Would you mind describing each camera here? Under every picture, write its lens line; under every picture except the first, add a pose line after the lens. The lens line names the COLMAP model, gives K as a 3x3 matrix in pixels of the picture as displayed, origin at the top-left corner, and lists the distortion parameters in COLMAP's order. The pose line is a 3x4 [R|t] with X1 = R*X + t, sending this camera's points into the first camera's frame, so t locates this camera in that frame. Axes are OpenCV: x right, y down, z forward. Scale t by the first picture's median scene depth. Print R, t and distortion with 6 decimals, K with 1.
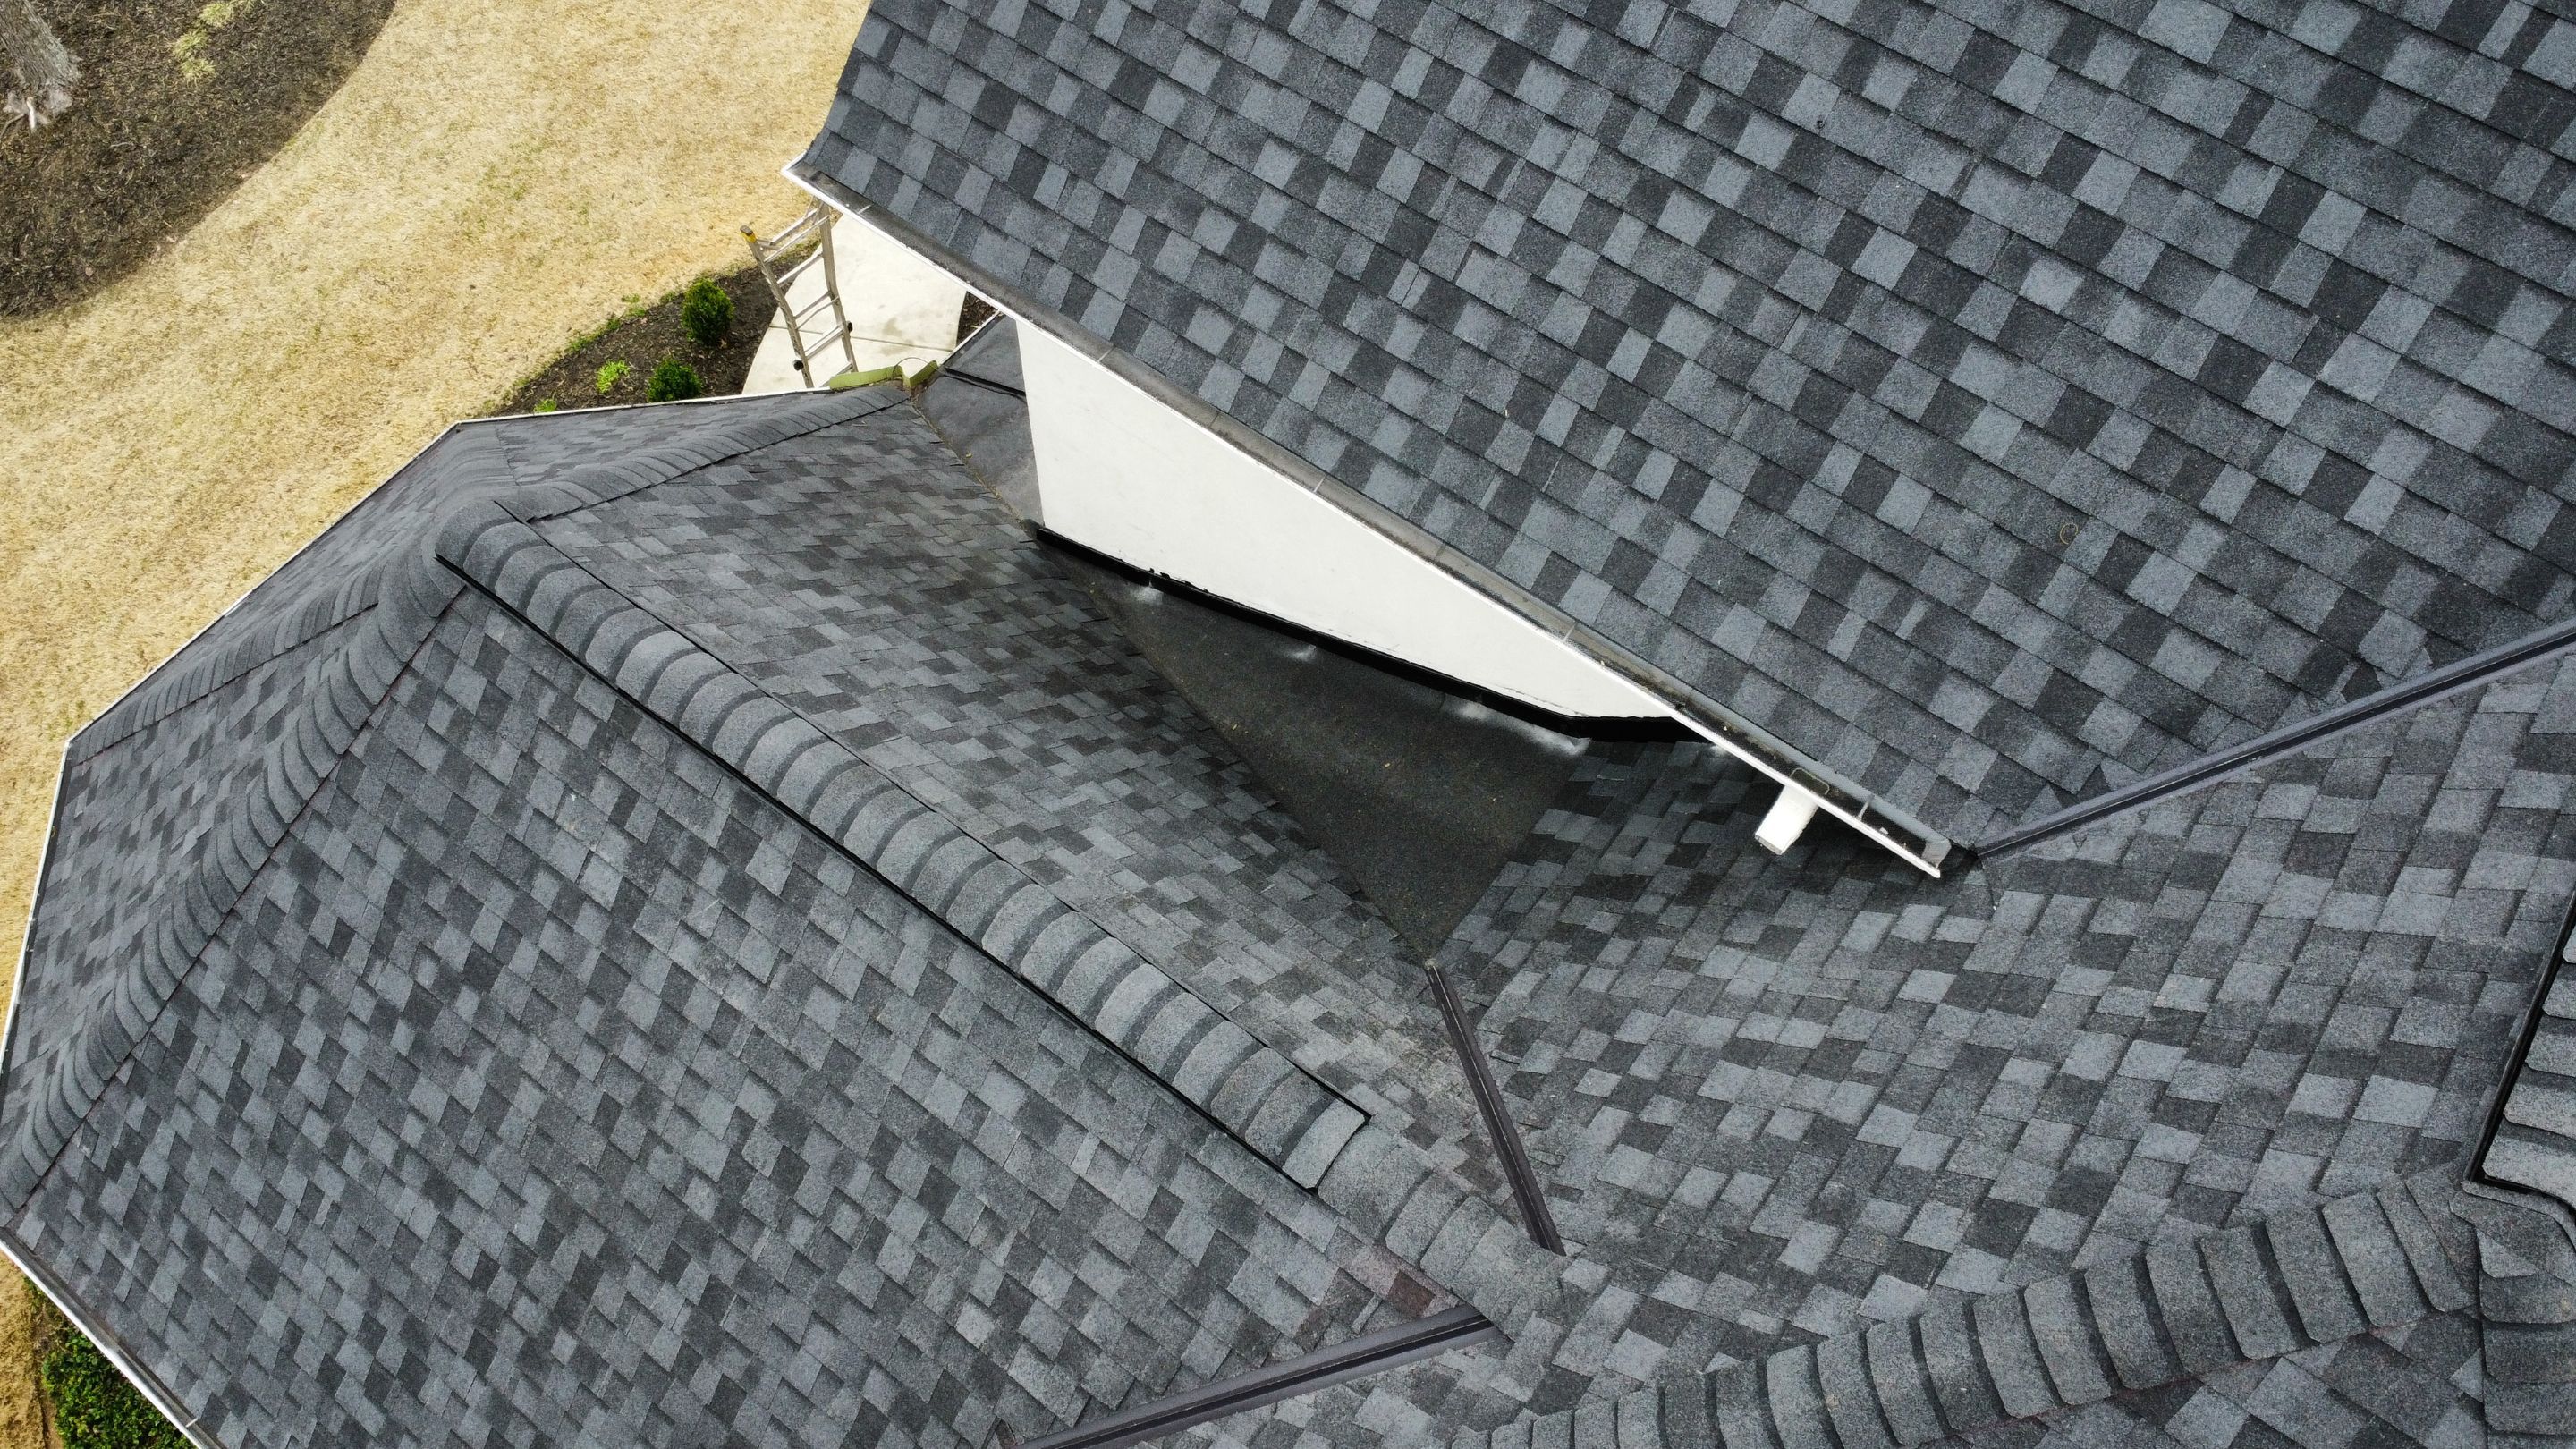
lens RADIAL K [[1938.7, 0, 1274.2], [0, 1938.7, 705.4], [0, 0, 1]] dist [0.003445, -0.010004]
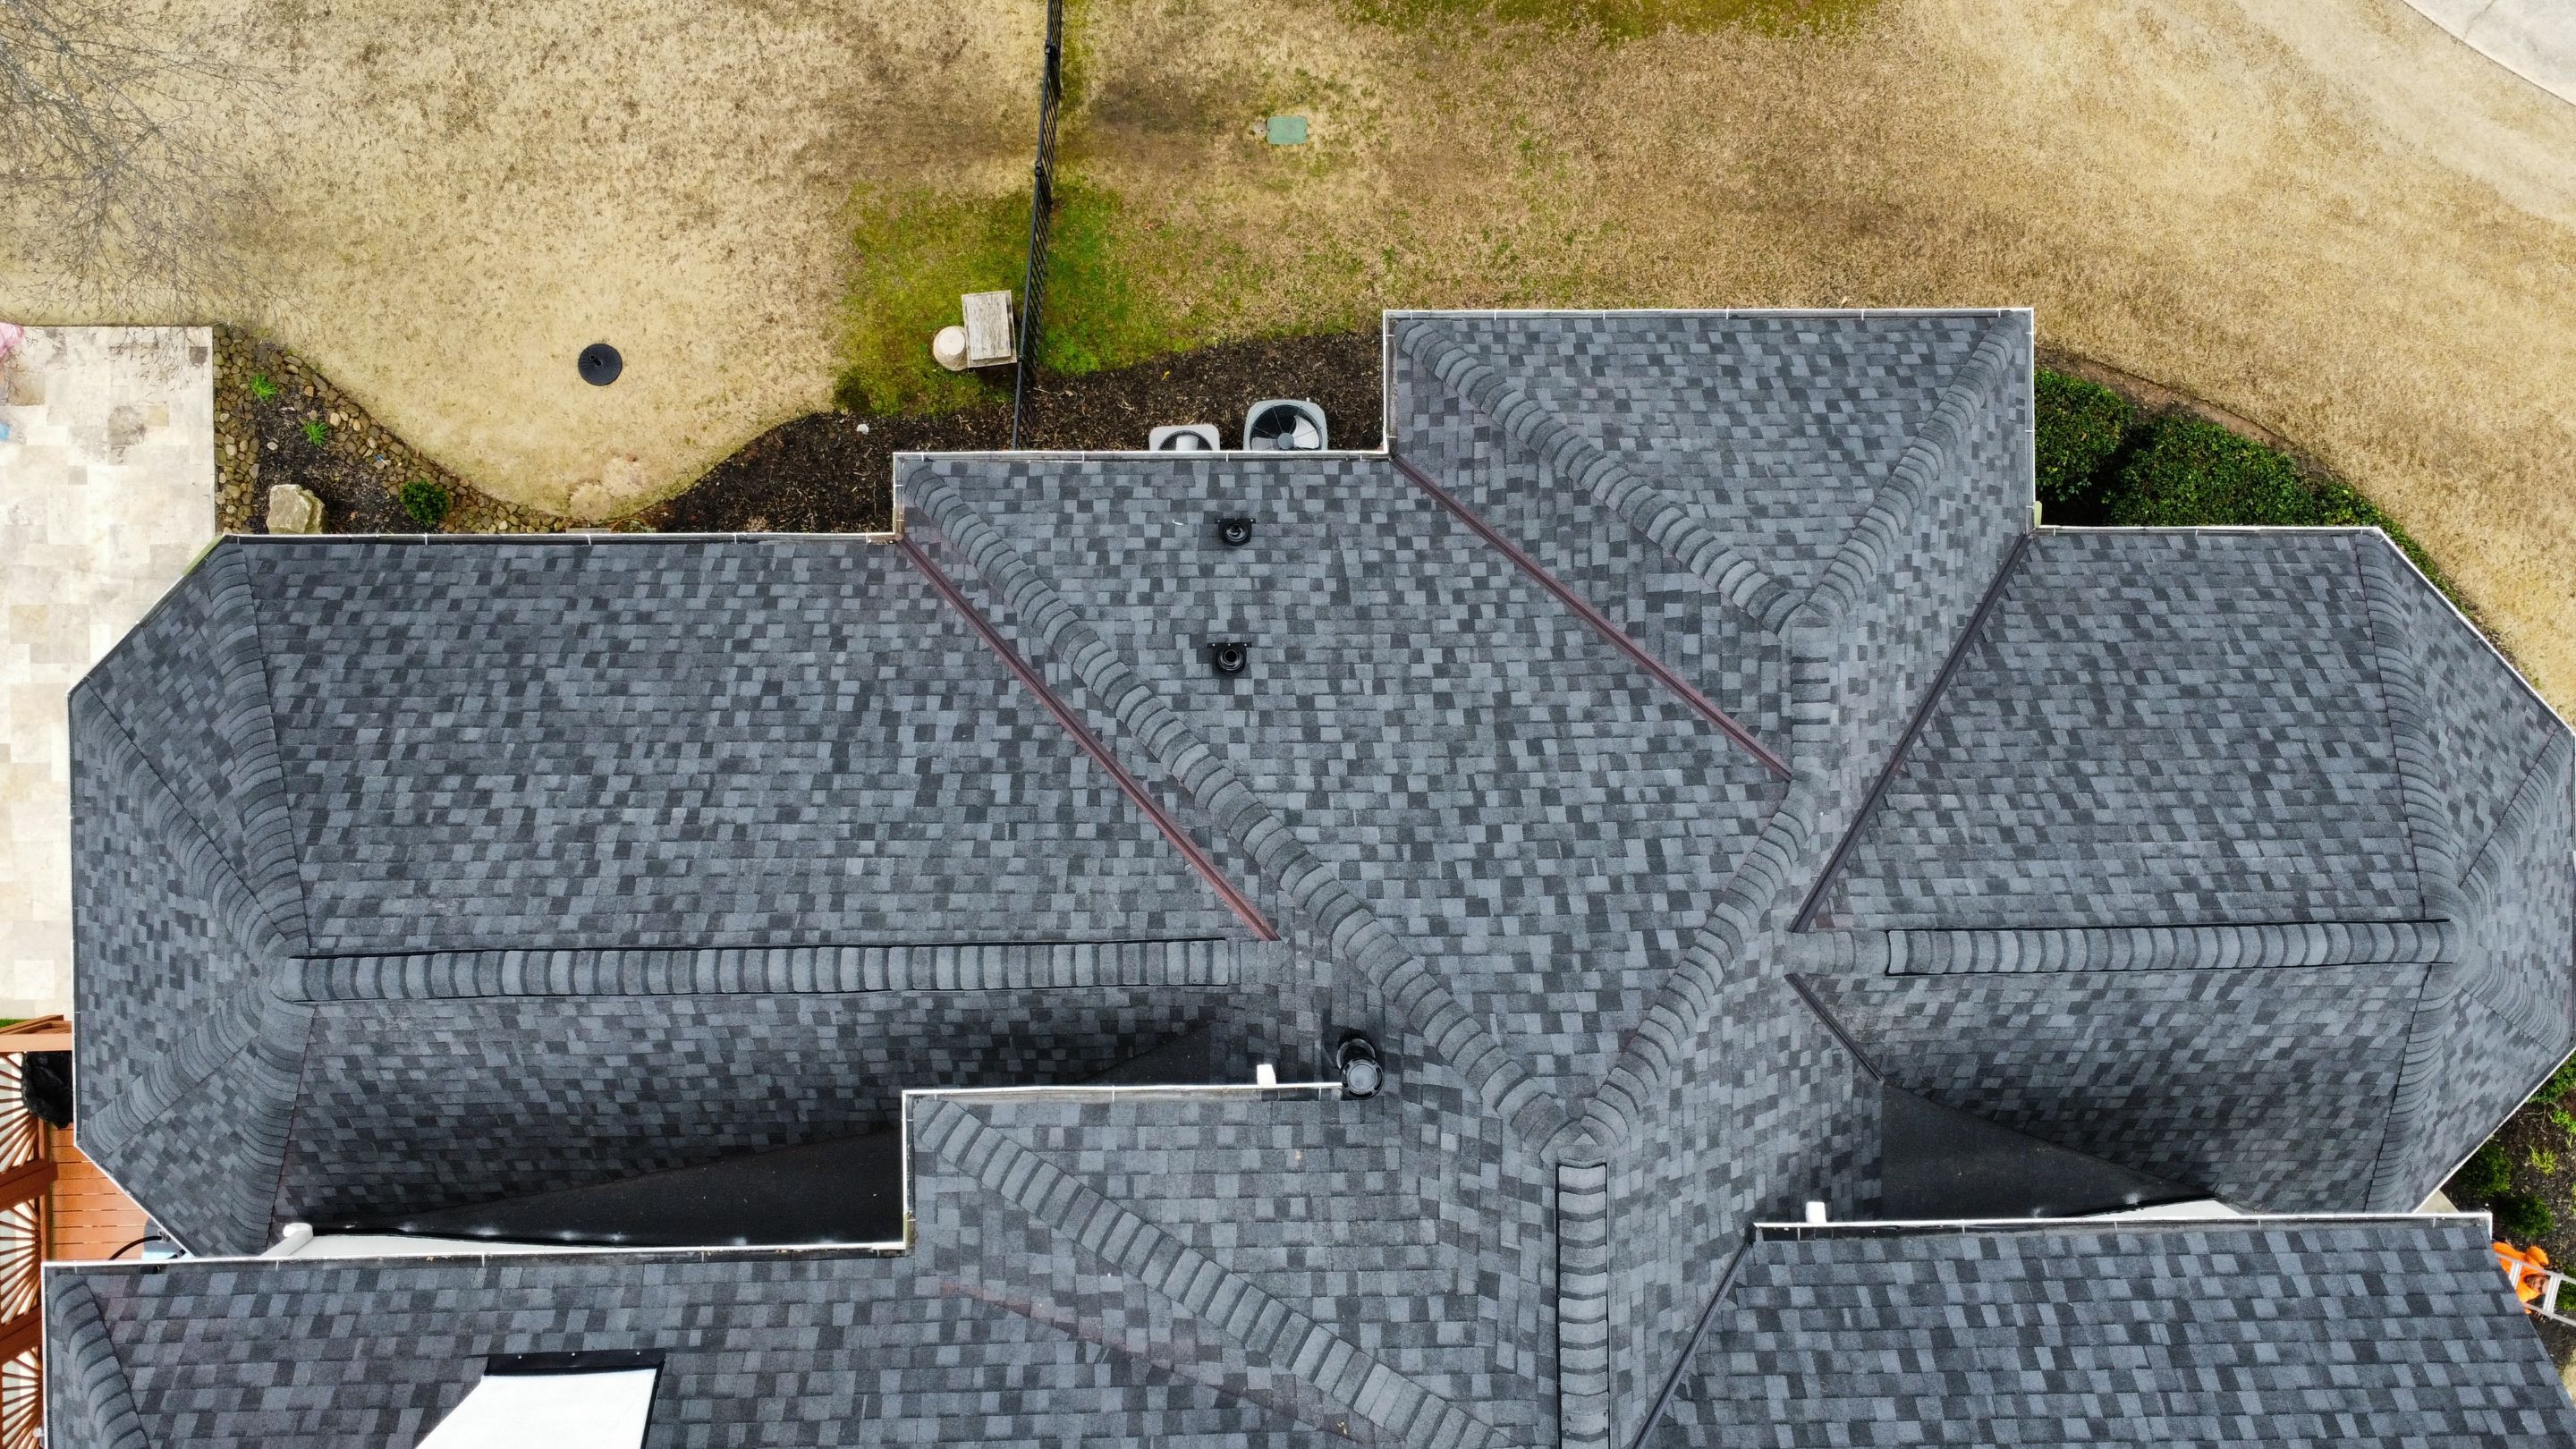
lens RADIAL K [[1938.7, 0, 1272.6], [0, 1938.7, 707.9], [0, 0, 1]] dist [0.003445, -0.010004]
pose [[-0.795658, 0.604748, -0.034766, 0.453835], [-0.542689, -0.686158, 0.484434, -0.244458], [0.269106, 0.404311, 0.874137, -1.125028]]
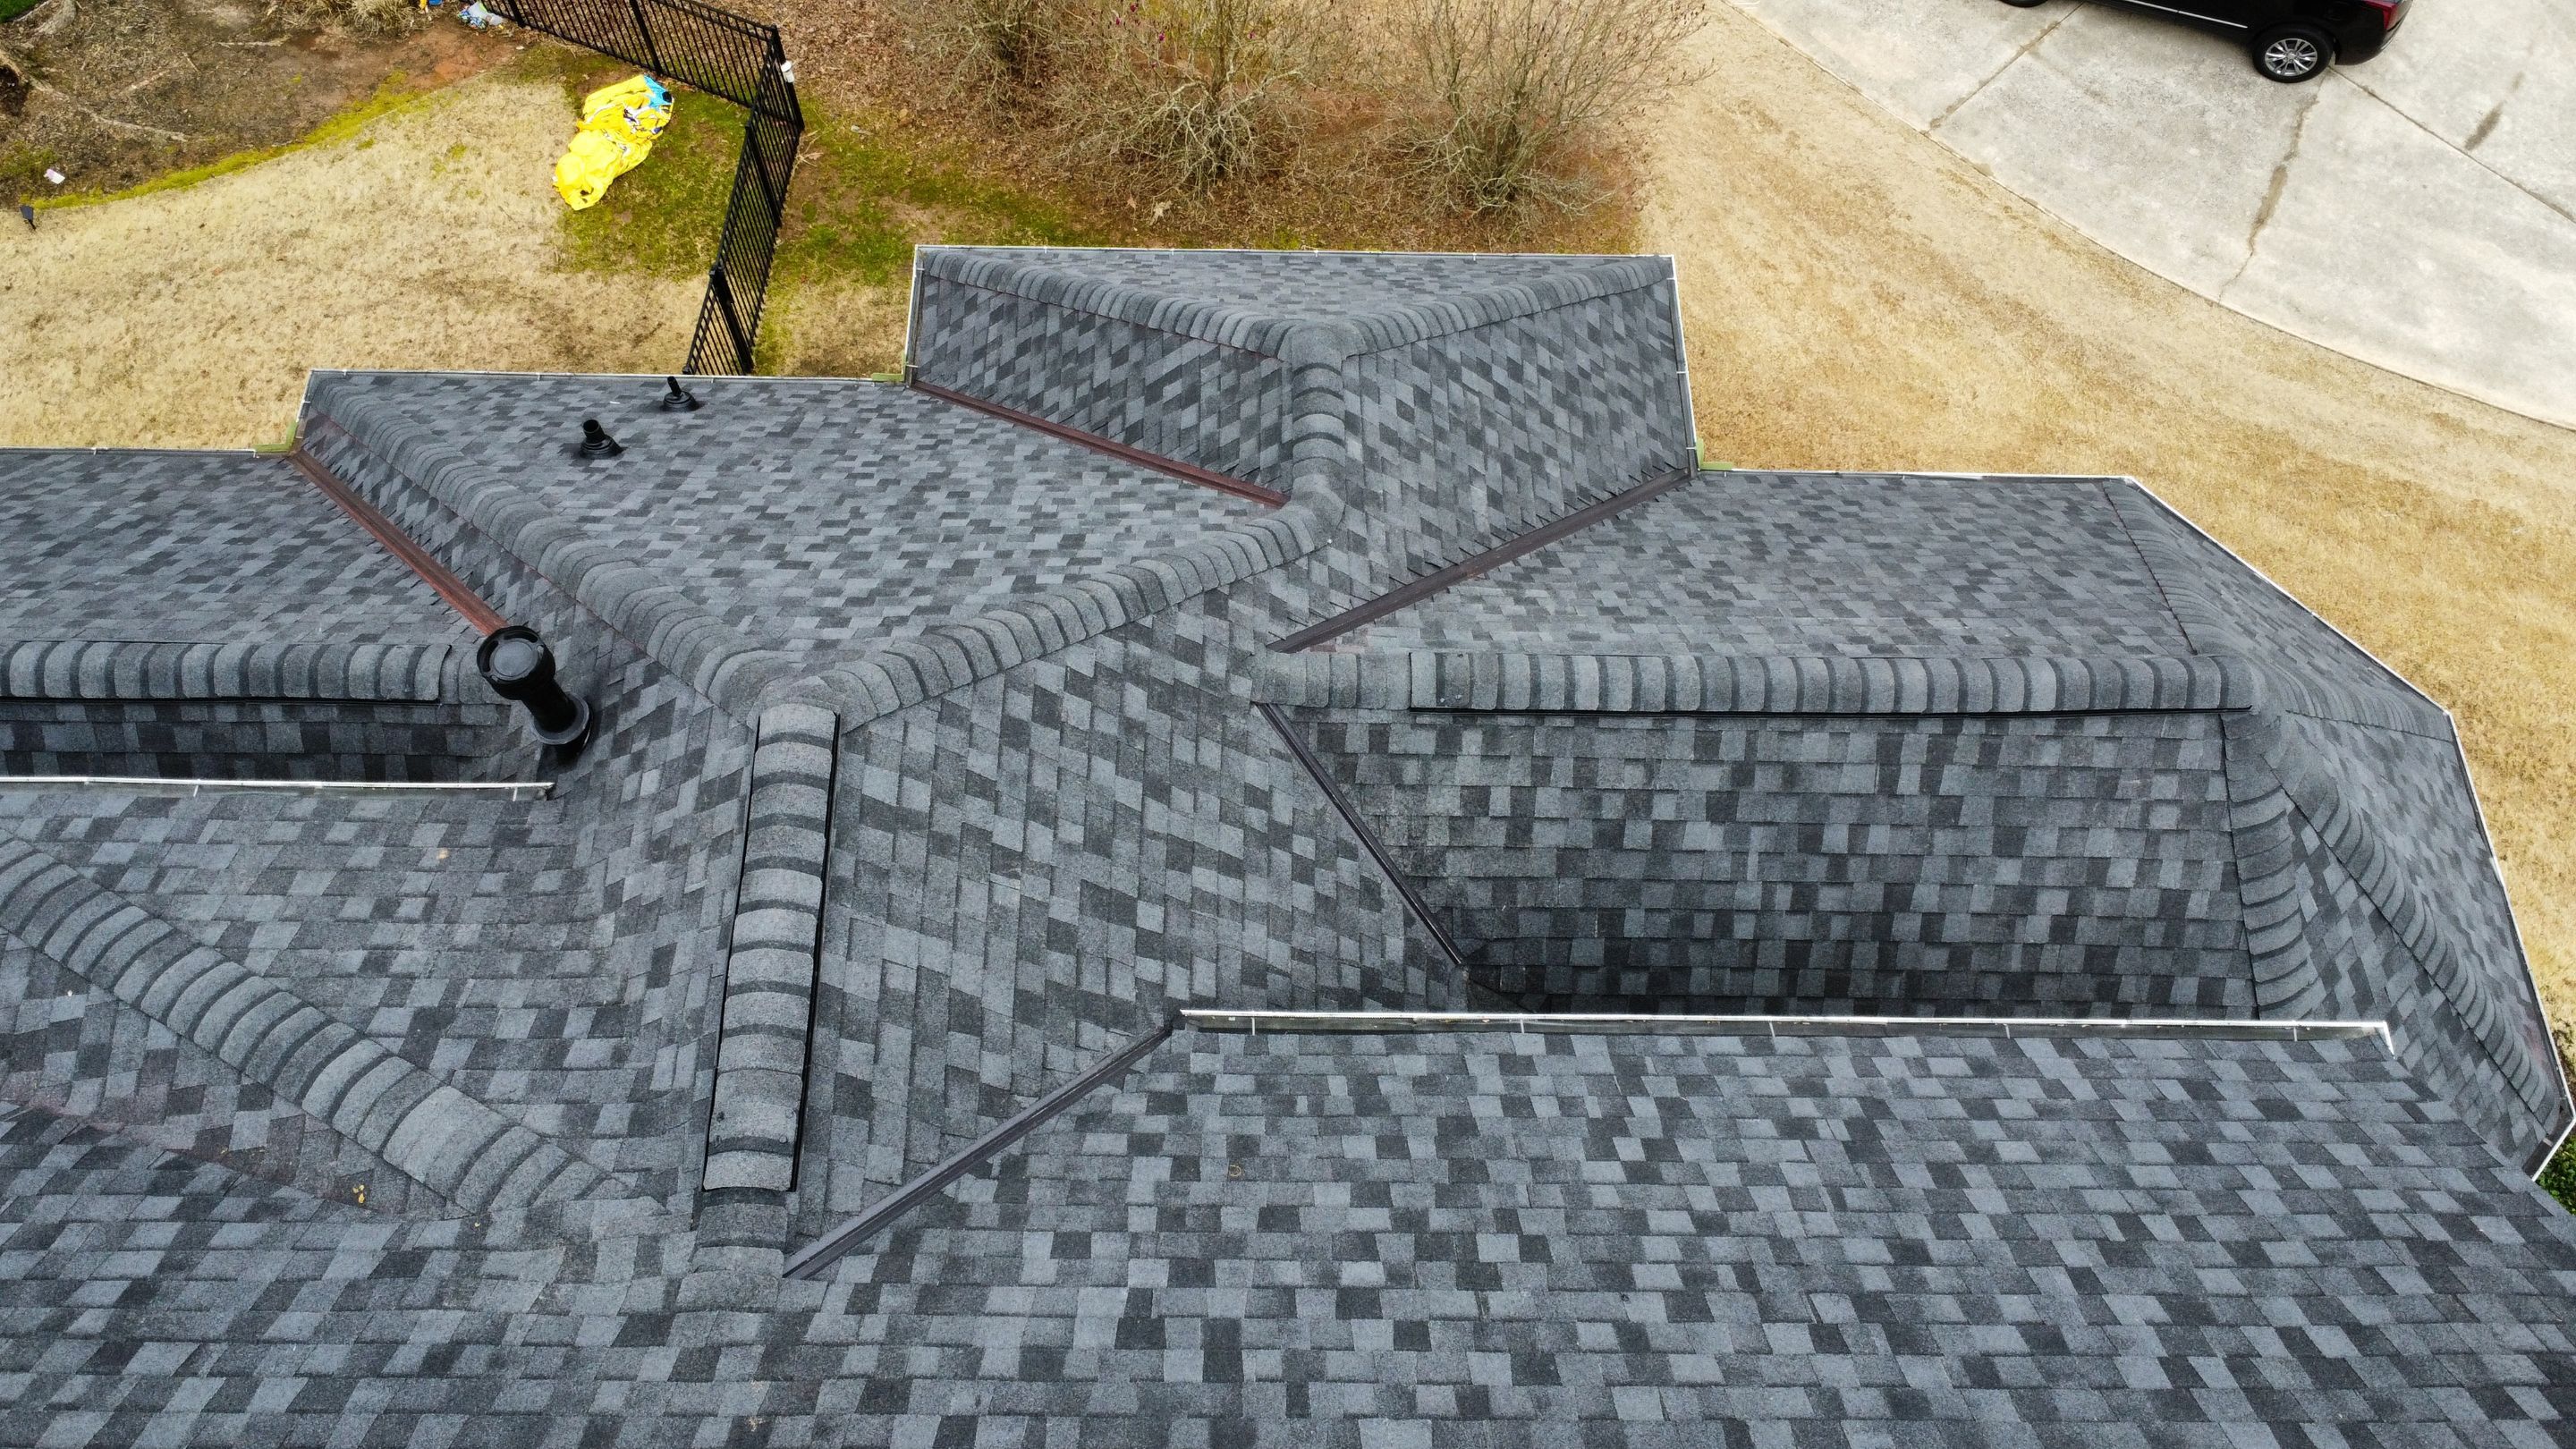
lens RADIAL K [[1938.7, 0, 1275.8], [0, 1938.7, 710.0], [0, 0, 1]] dist [0.003445, -0.010004]
pose [[-0.800681, 0.523820, -0.290727, 0.520834], [-0.528727, -0.389670, 0.754059, -0.790624], [0.281703, 0.757476, 0.588959, 0.078289]]
